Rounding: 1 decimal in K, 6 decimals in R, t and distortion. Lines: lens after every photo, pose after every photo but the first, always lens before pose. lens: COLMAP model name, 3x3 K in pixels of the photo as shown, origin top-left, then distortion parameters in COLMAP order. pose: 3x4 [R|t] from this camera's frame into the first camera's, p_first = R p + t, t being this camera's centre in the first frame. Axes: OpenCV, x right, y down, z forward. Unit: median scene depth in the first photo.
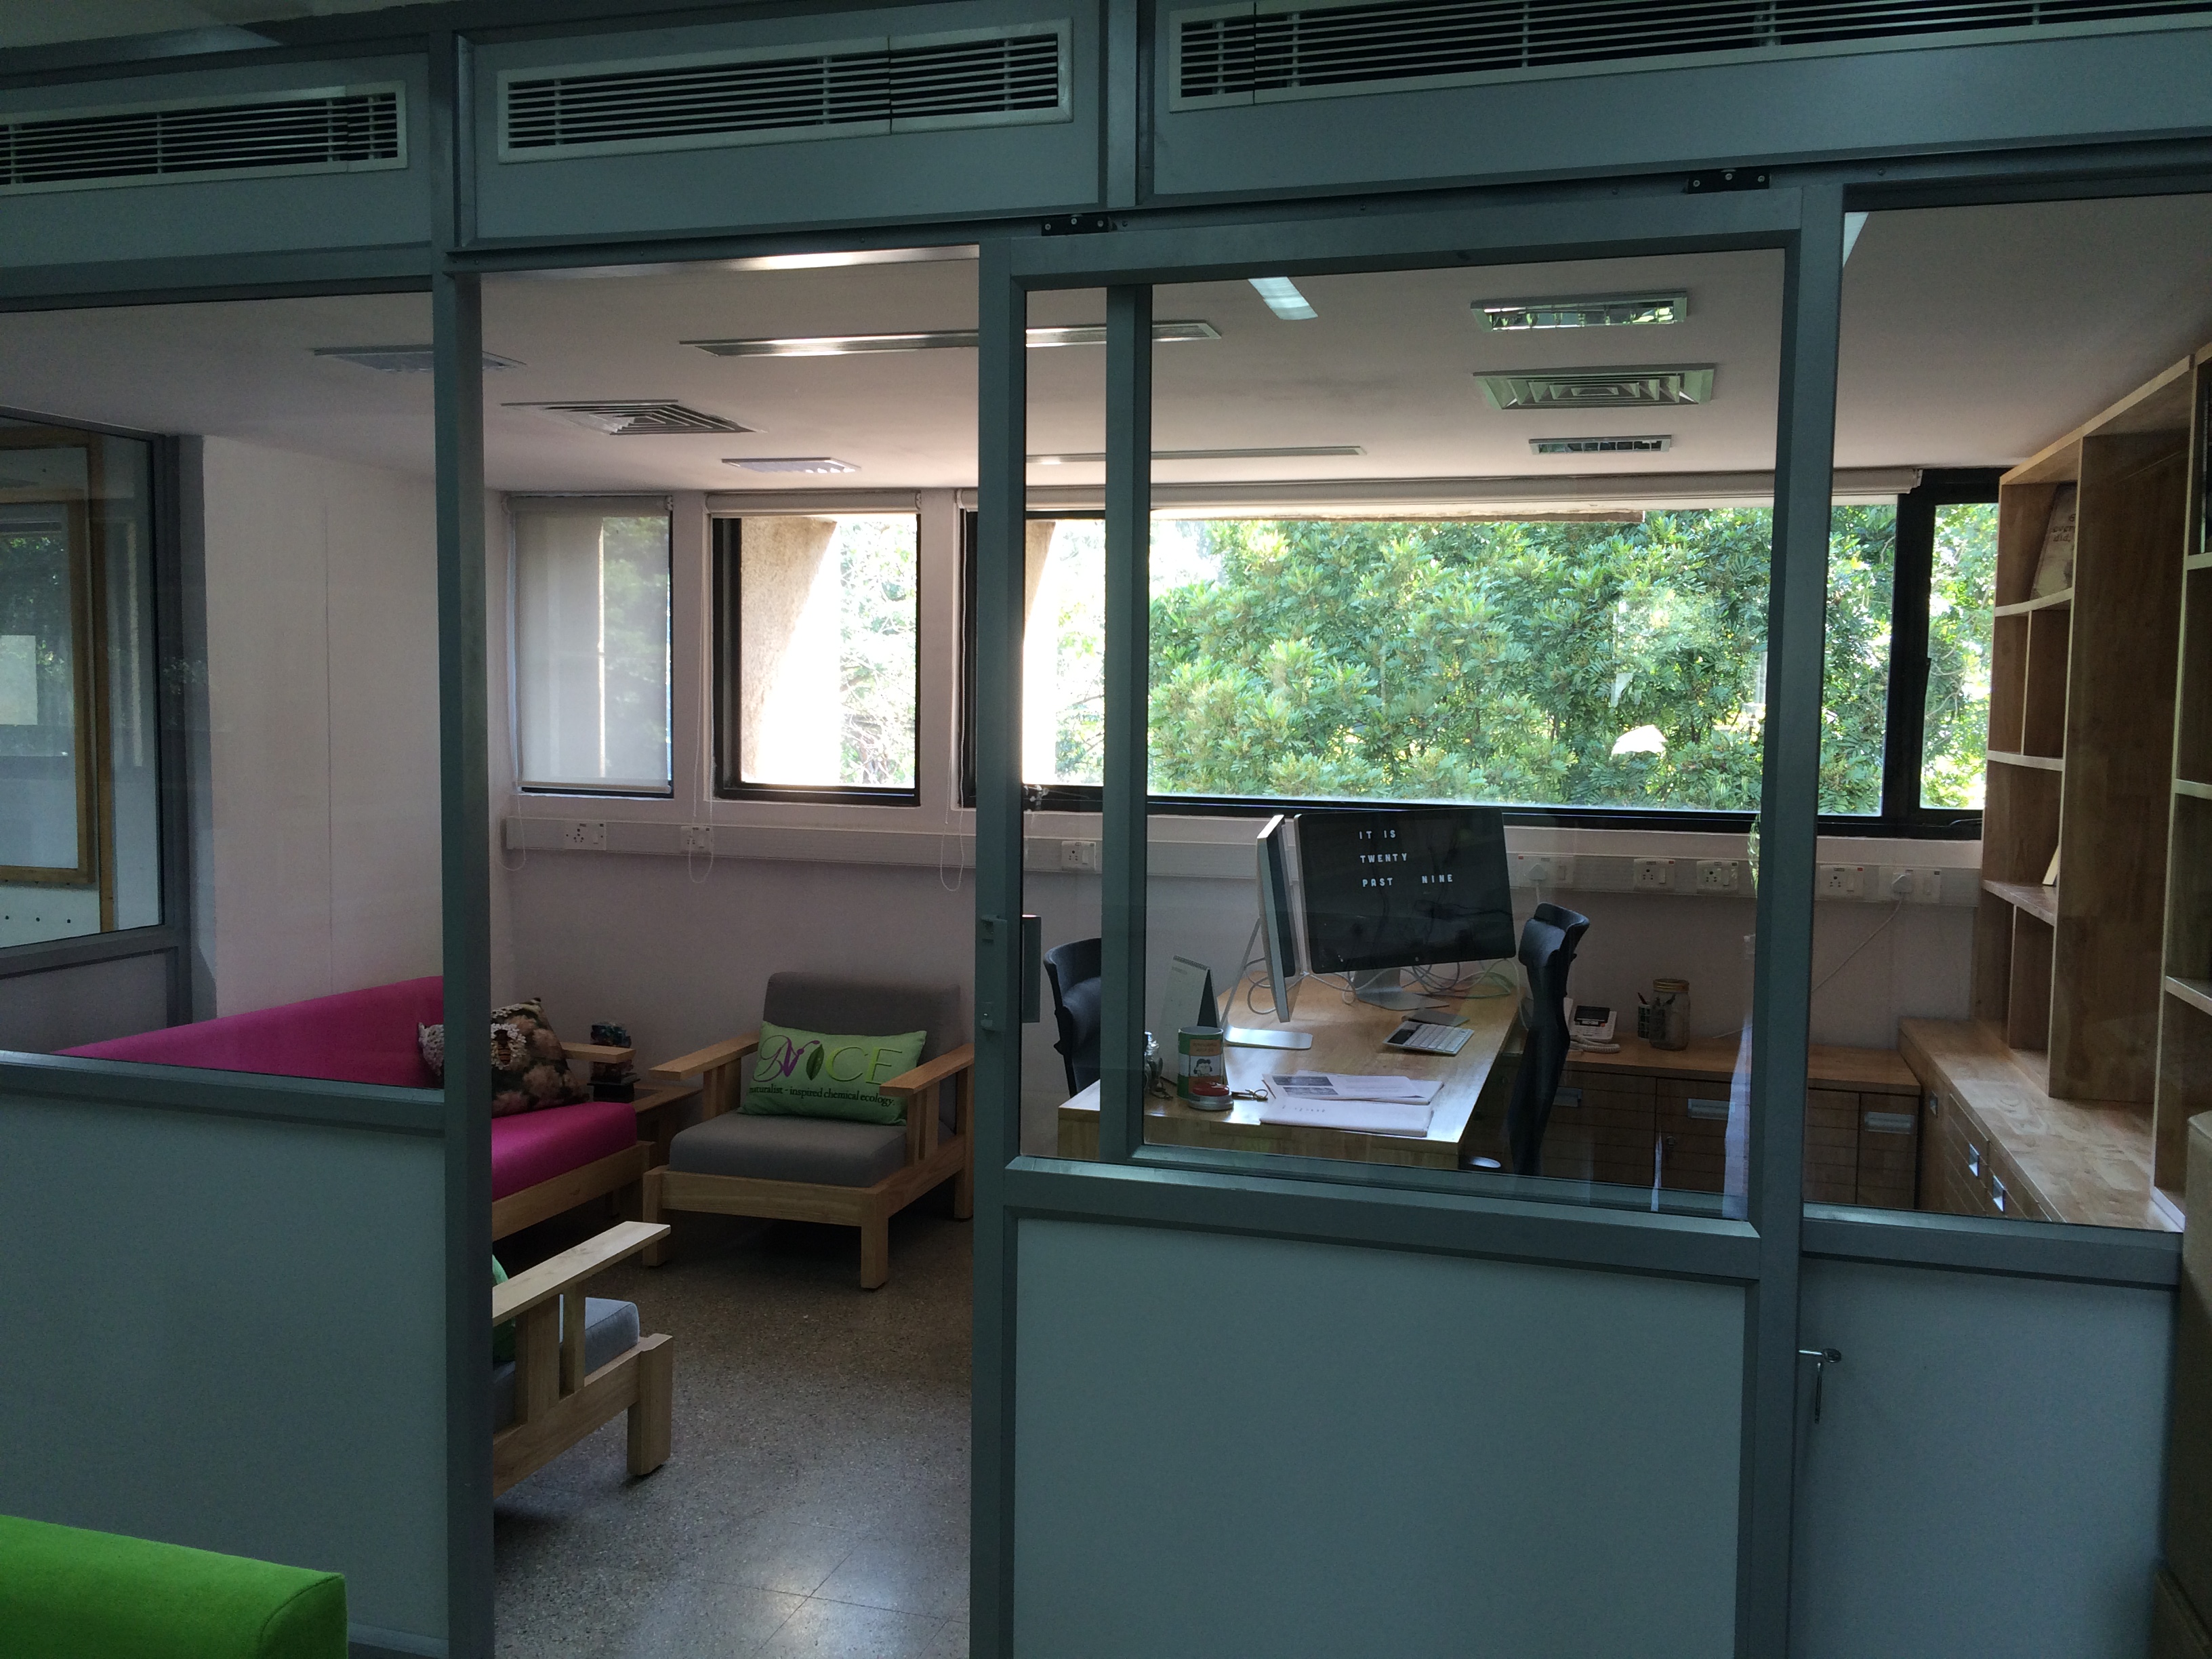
lens RADIAL K [[1864.0, 0, 1106.0], [0, 1864.0, 829.5], [0, 0, 1]] dist [0.051067, -0.005566]
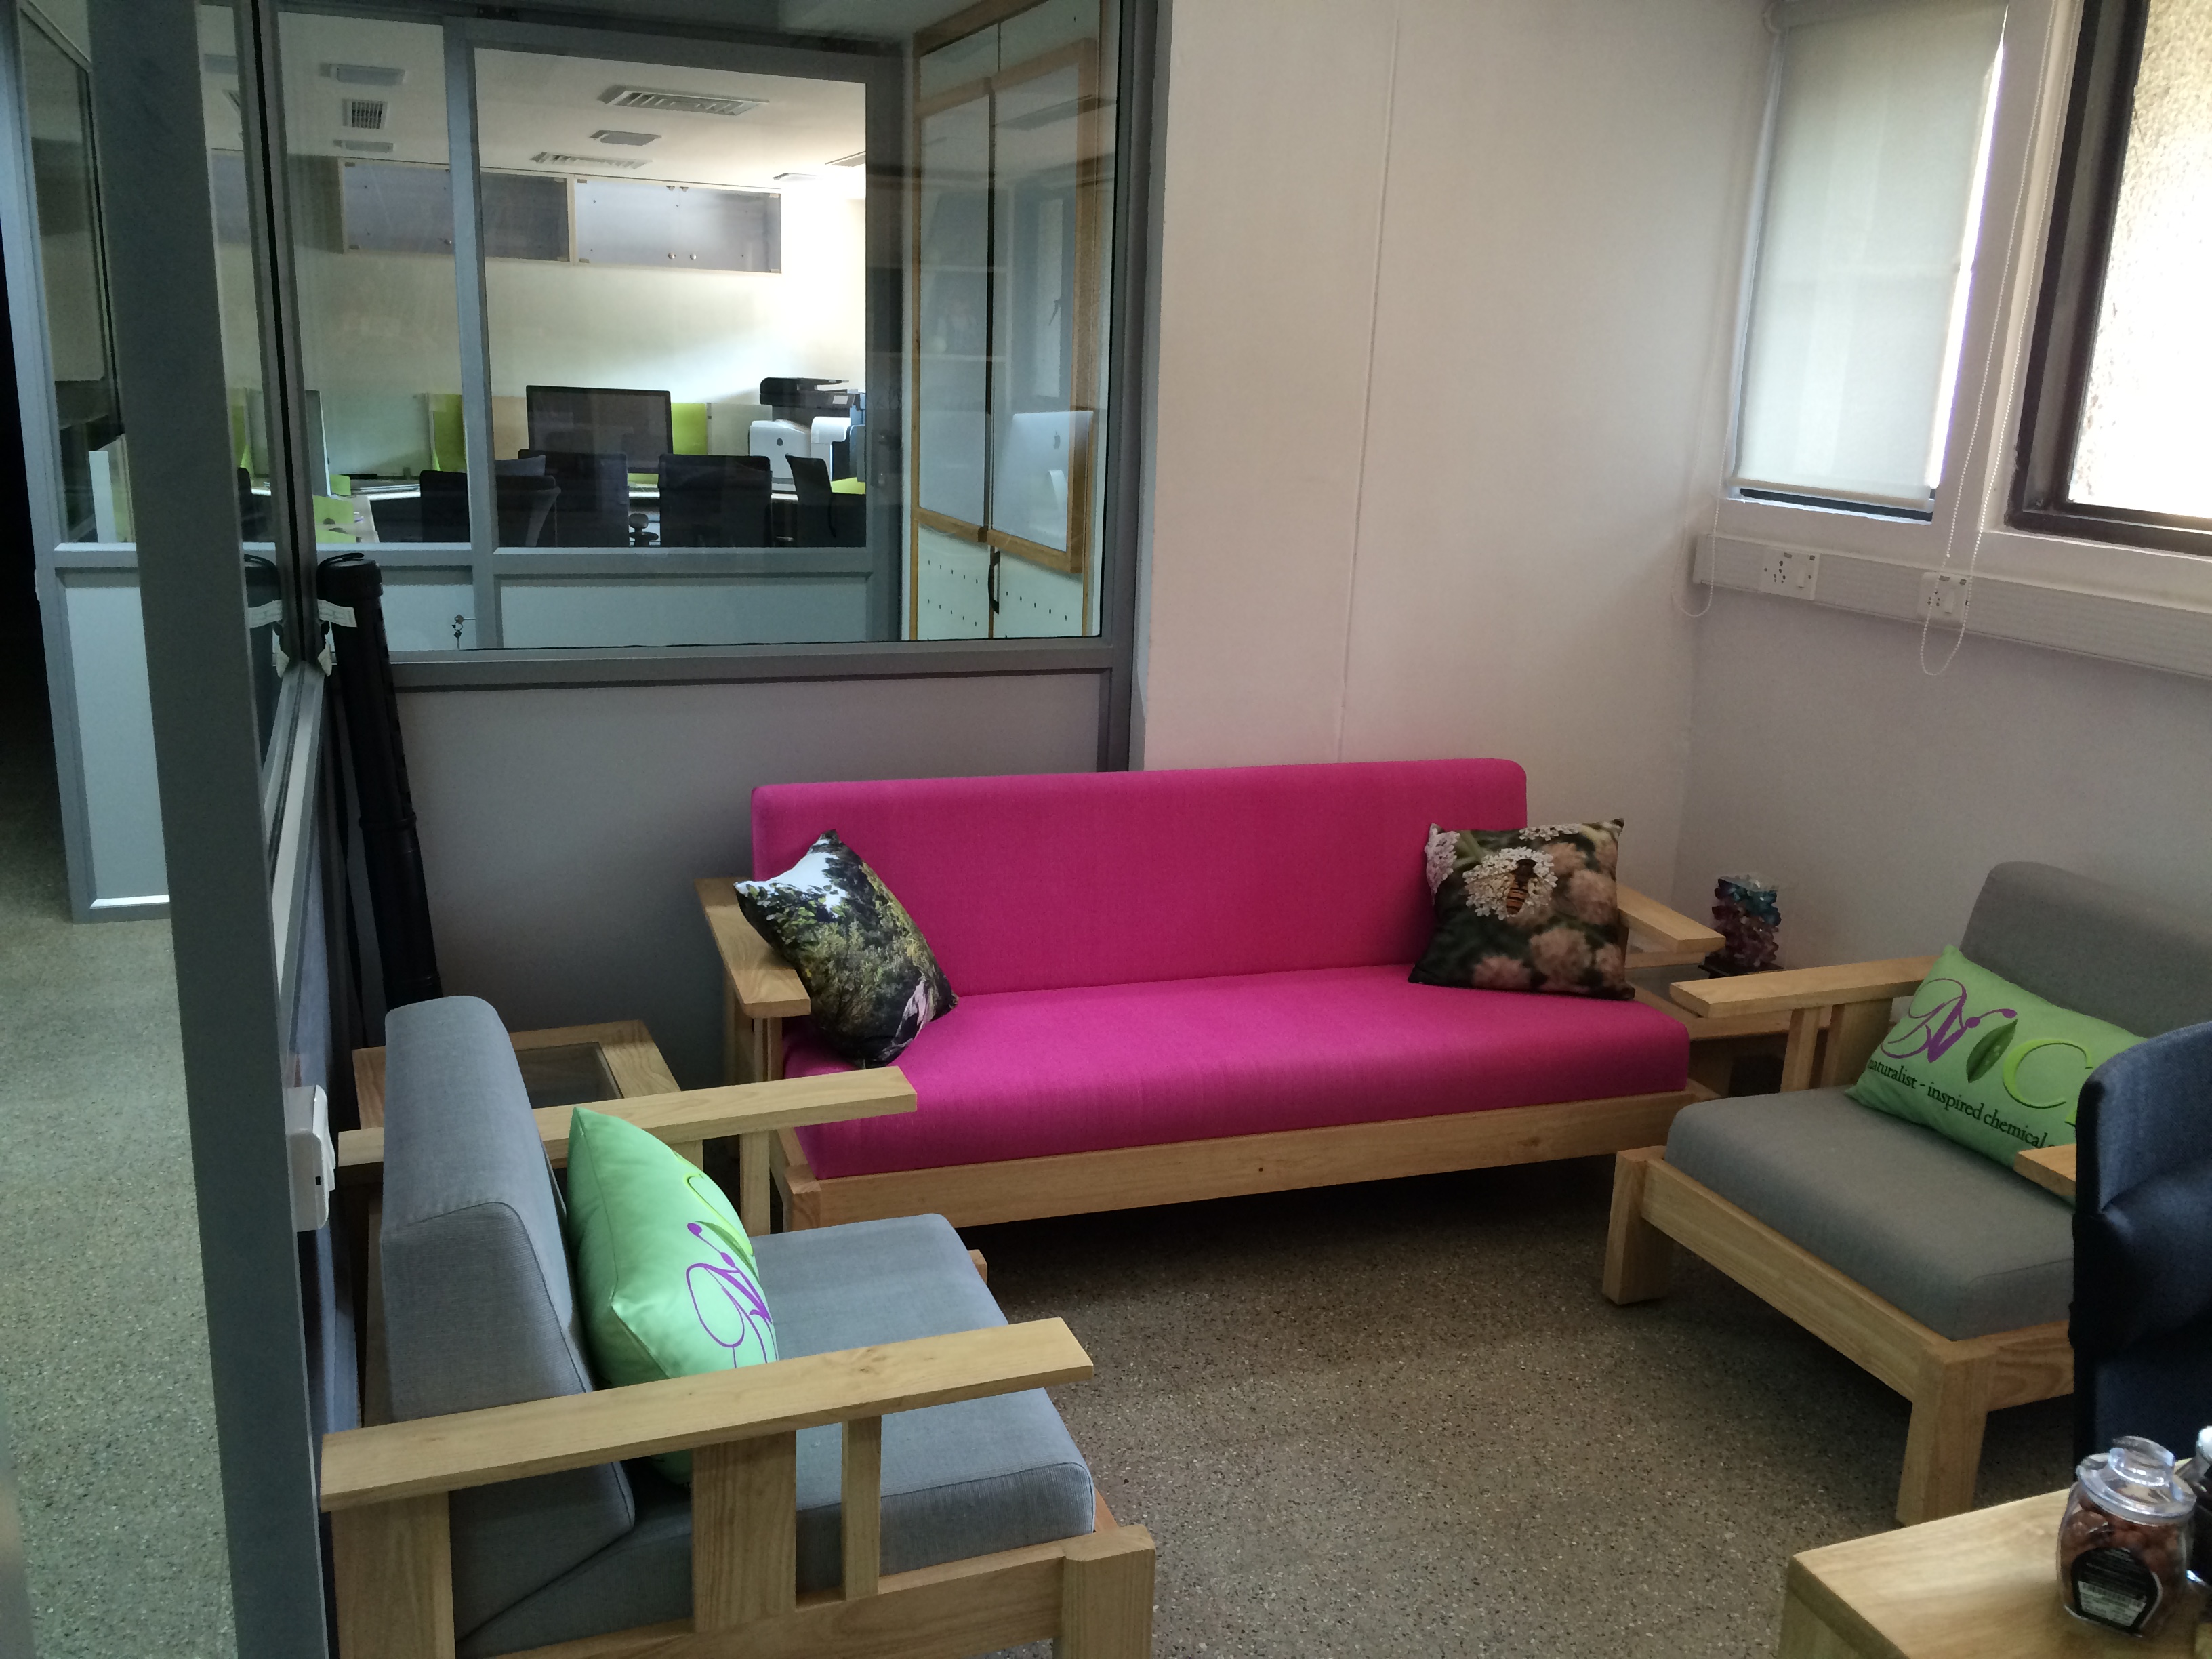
lens RADIAL K [[1864.0, 0, 1106.0], [0, 1864.0, 829.5], [0, 0, 1]] dist [0.051067, -0.005566]
pose [[0.603635, 0.203961, -0.770730, 0.088576], [-0.080139, 0.977349, 0.195874, -0.019196], [0.793223, -0.056471, 0.606307, 0.488882]]
